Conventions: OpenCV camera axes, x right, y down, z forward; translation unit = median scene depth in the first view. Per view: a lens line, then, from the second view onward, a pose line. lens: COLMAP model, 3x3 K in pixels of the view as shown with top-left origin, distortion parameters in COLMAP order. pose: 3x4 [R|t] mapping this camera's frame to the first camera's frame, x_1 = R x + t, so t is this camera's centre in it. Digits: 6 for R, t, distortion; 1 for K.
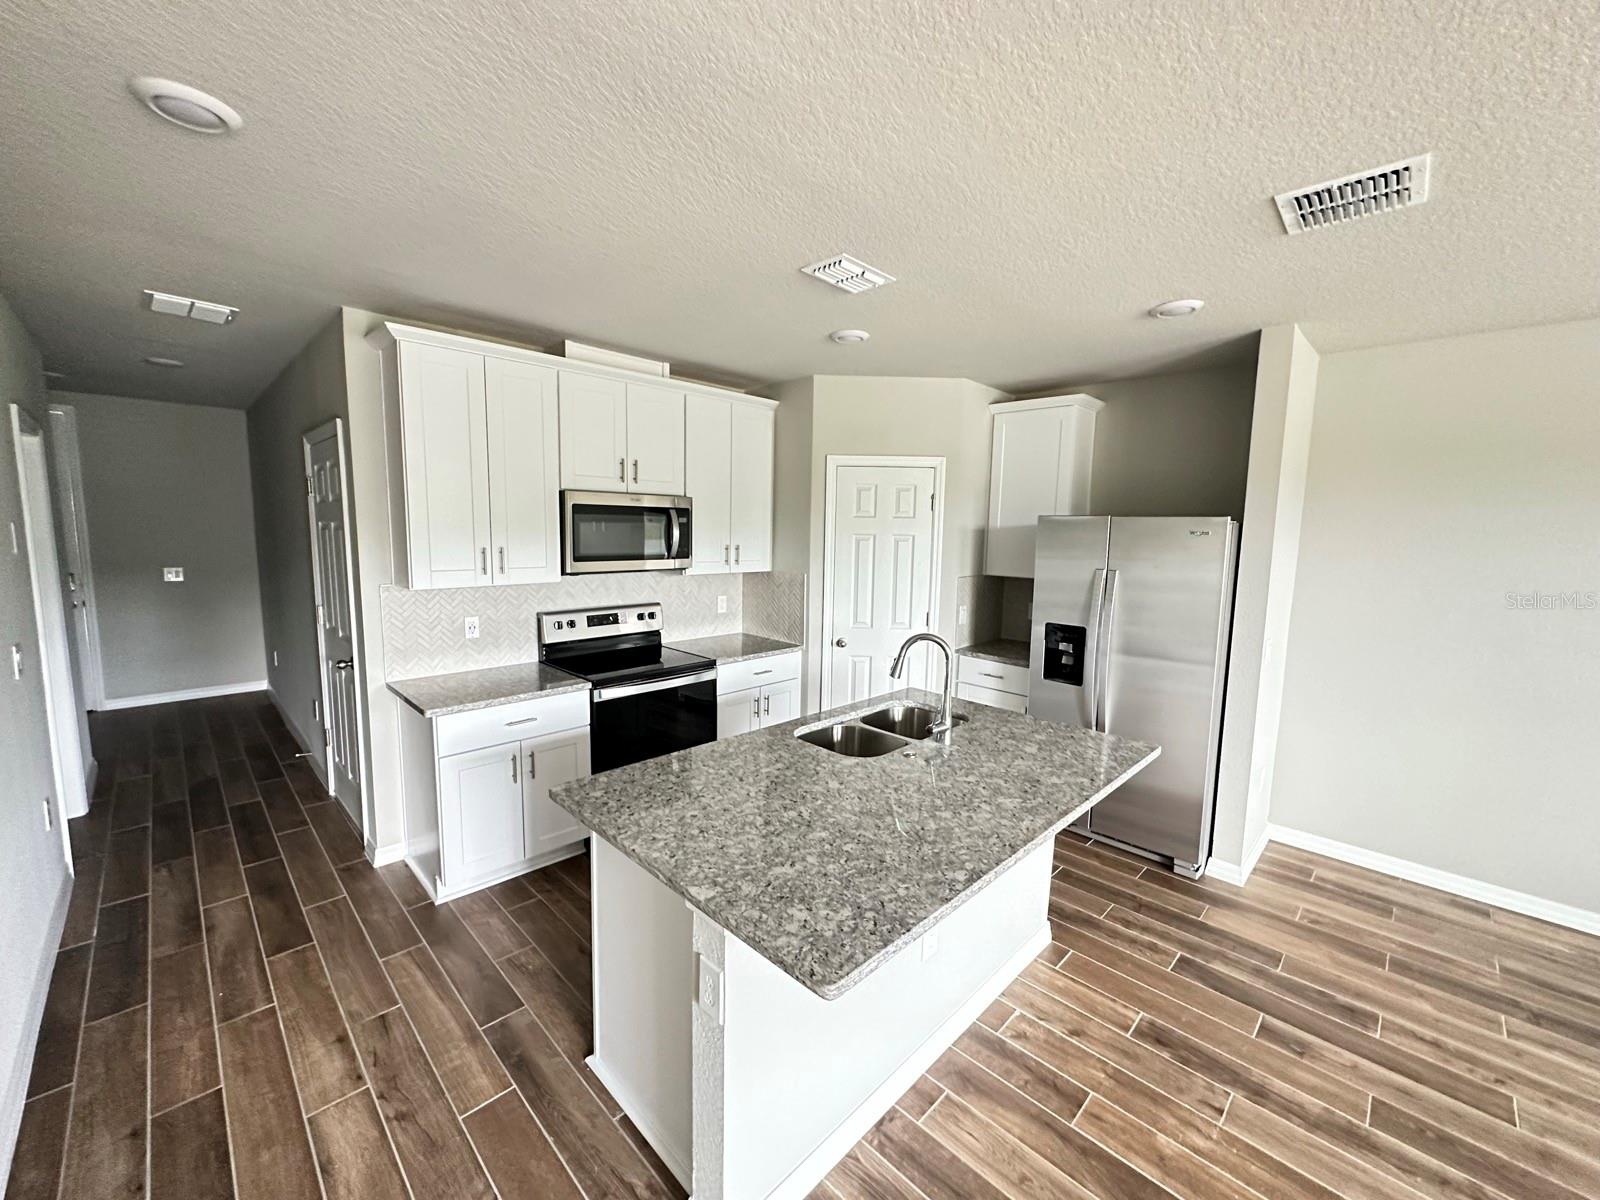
lens RADIAL K [[637.3, 0, 800.0], [0, 637.3, 600.0], [0, 0, 1]] dist [0.000304, 0.000106]
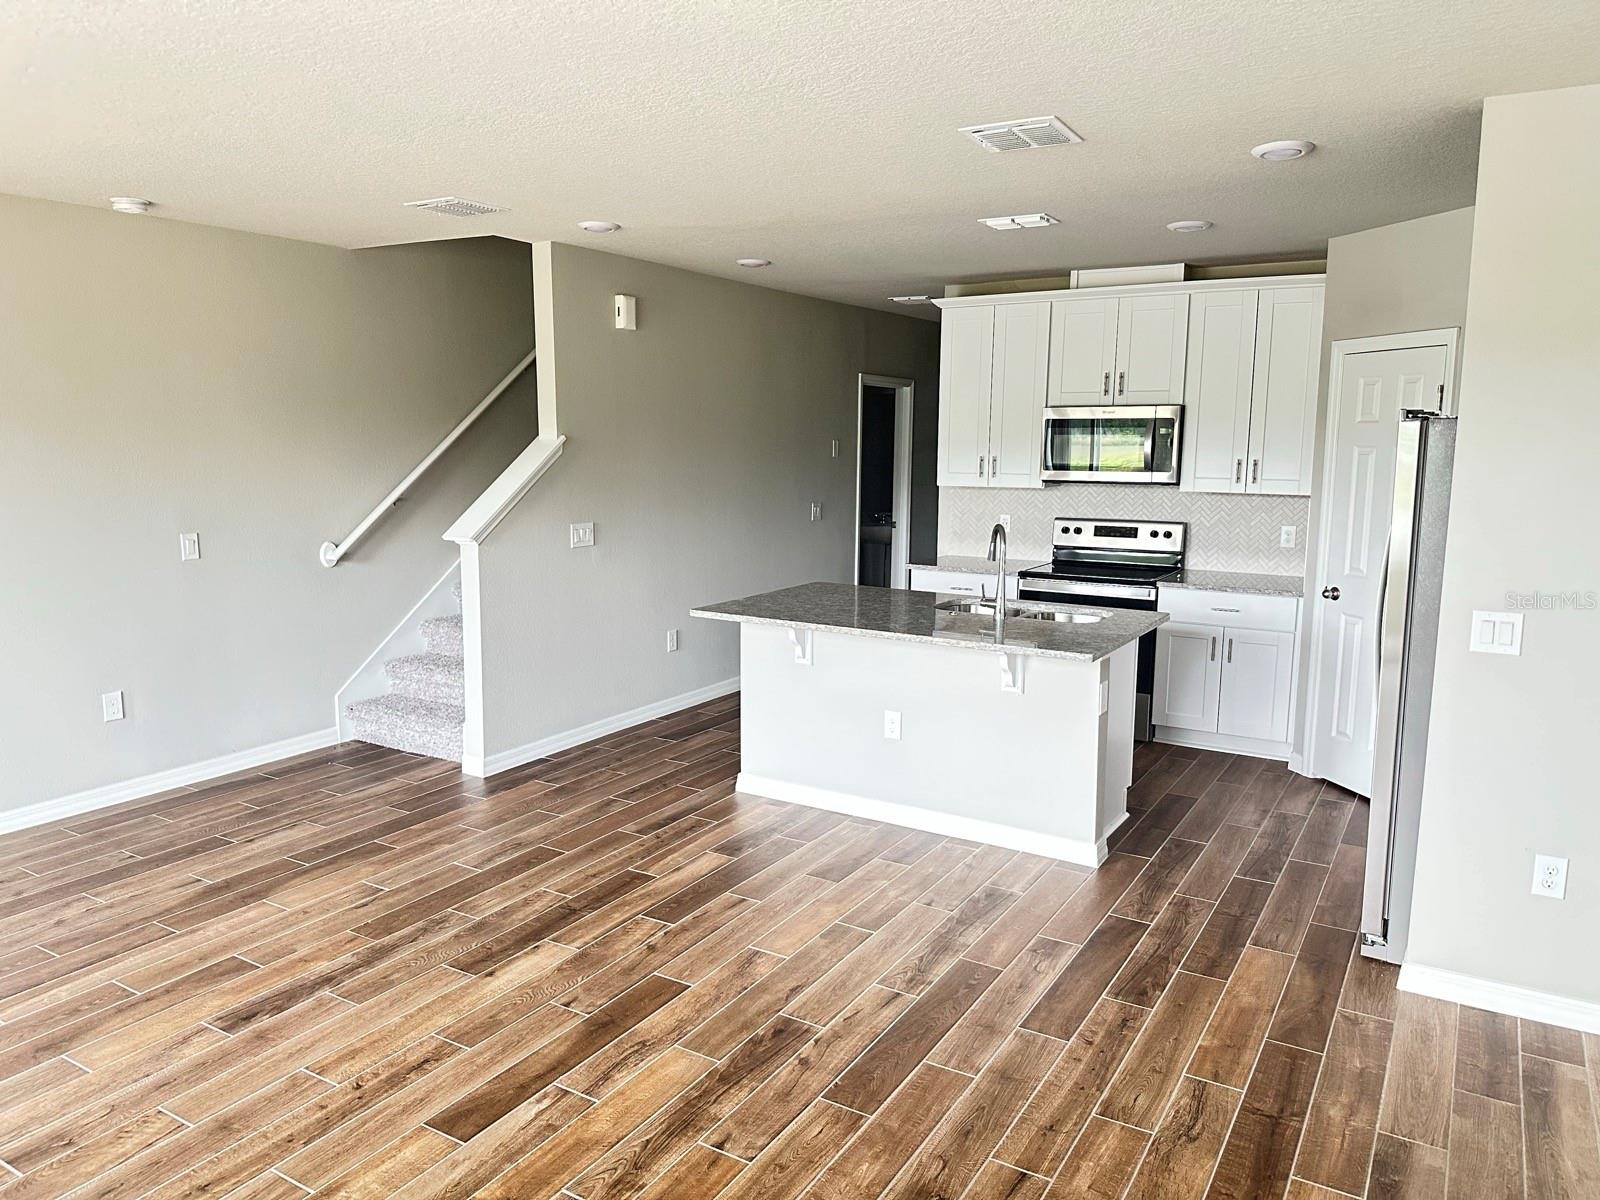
lens RADIAL K [[1123.2, 0, 805.3], [0, 1123.2, 603.0], [0, 0, 1]] dist [0.038362, -0.044995]
pose [[0.235423, 0.126209, -0.963663, 1.839467], [-0.116794, 0.988021, 0.100866, 0.027145], [0.964850, 0.088804, 0.247343, 0.130989]]
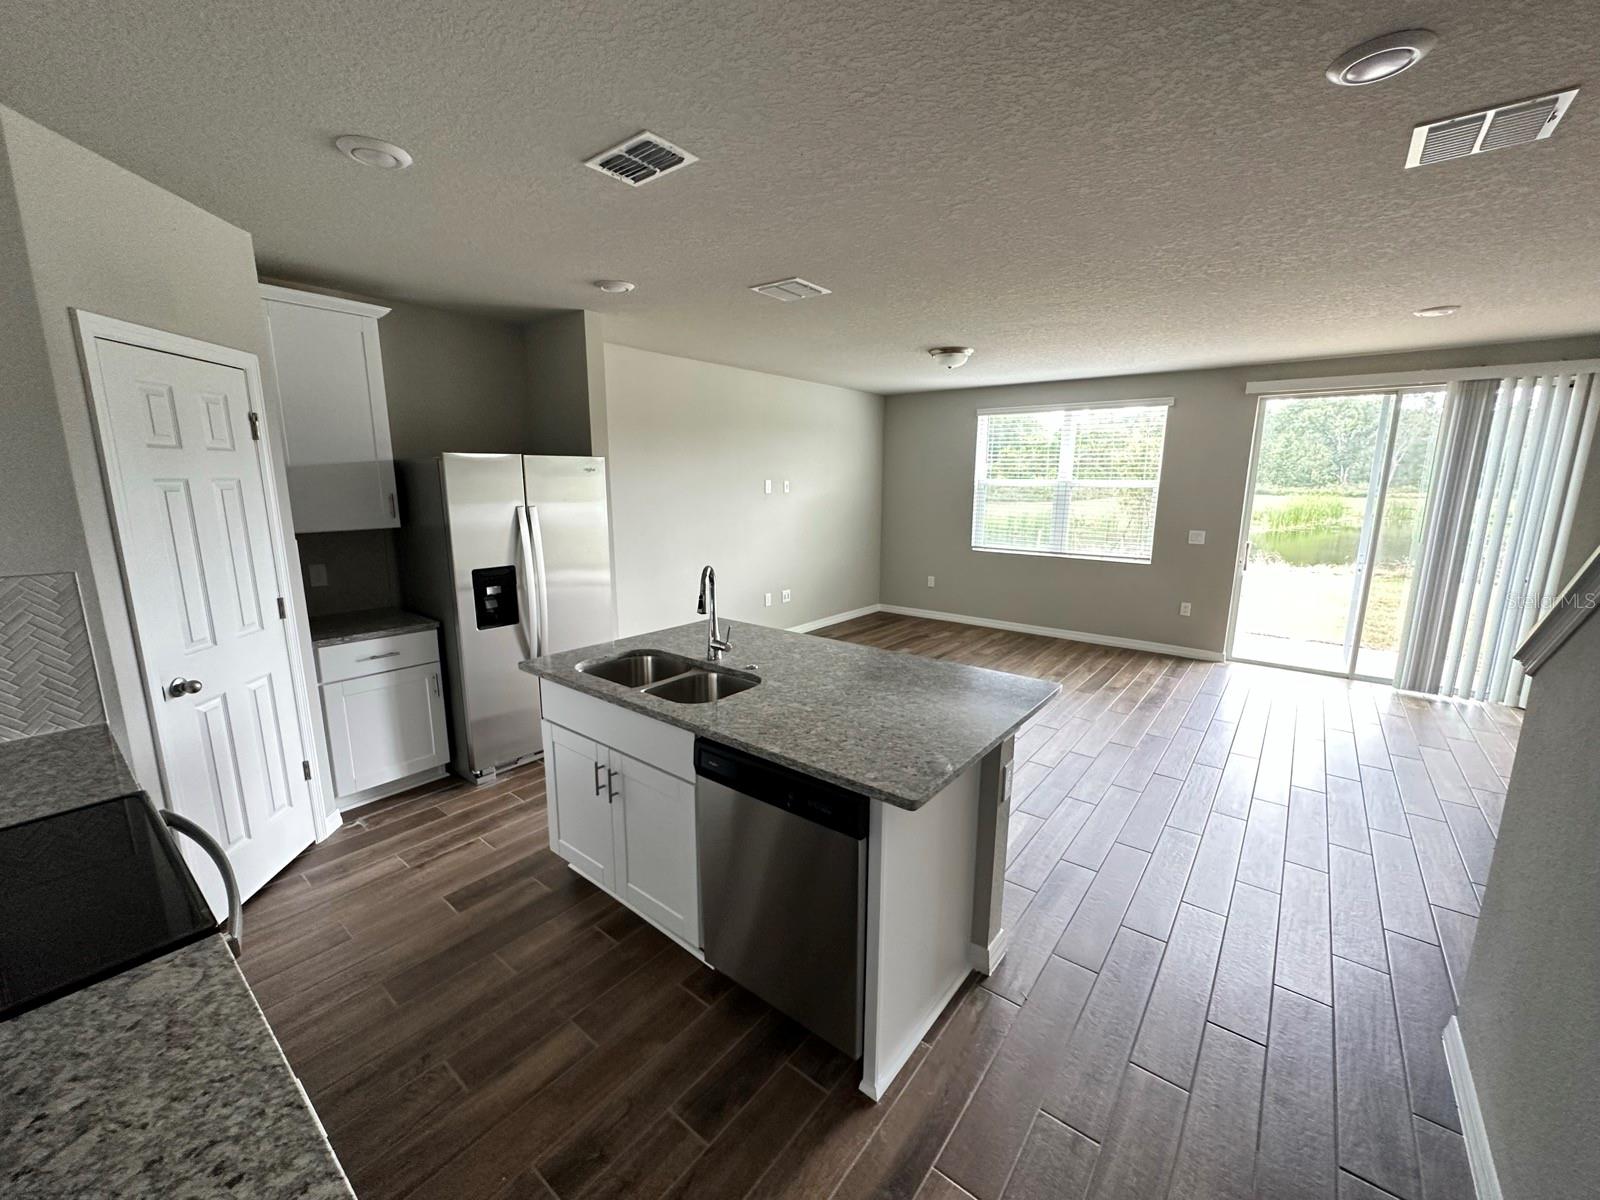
lens RADIAL K [[637.3, 0, 800.0], [0, 637.3, 600.0], [0, 0, 1]] dist [0.000304, 0.000106]
pose [[-0.105737, -0.209279, 0.972123, -0.761817], [0.113653, 0.968653, 0.220894, -0.096928], [-0.987878, 0.133841, -0.078637, 0.809219]]
